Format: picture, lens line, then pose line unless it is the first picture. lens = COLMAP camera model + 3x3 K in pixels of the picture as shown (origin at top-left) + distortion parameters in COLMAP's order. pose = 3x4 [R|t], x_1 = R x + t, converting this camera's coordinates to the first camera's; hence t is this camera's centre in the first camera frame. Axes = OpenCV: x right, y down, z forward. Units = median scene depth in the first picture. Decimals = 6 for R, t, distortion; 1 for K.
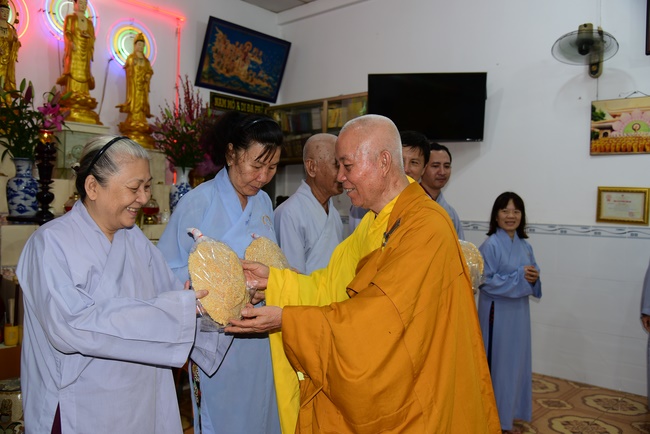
lens RADIAL K [[572.5, 0, 325.0], [0, 572.5, 217.0], [0, 0, 1]] dist [-0.010623, -0.009758]
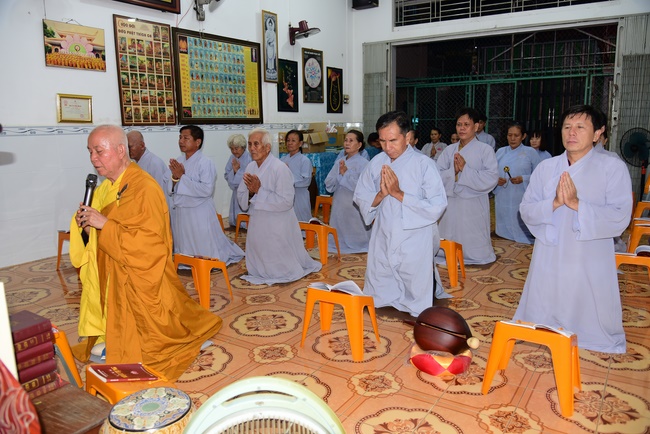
lens RADIAL K [[509.5, 0, 325.0], [0, 509.5, 217.0], [0, 0, 1]] dist [-0.027320, 0.008591]
pose [[-0.168279, -0.199938, 0.965250, -0.539591], [0.022631, 0.978172, 0.206560, -0.003490], [-0.985480, 0.056604, -0.160081, 0.463416]]
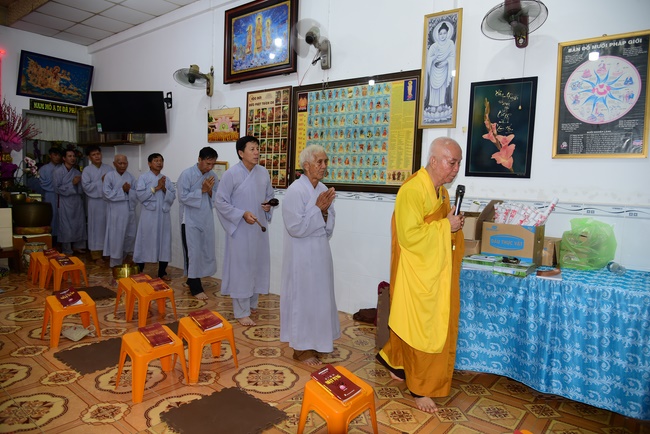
lens RADIAL K [[436.7, 0, 324.6], [0, 436.7, 219.9], [0, 0, 1]] dist [-0.045787, 0.000403]
pose [[0.996931, 0.005274, 0.078103, 0.537412], [-0.010906, 0.997355, 0.071862, 0.018569], [-0.077517, -0.072494, 0.994352, -0.248925]]
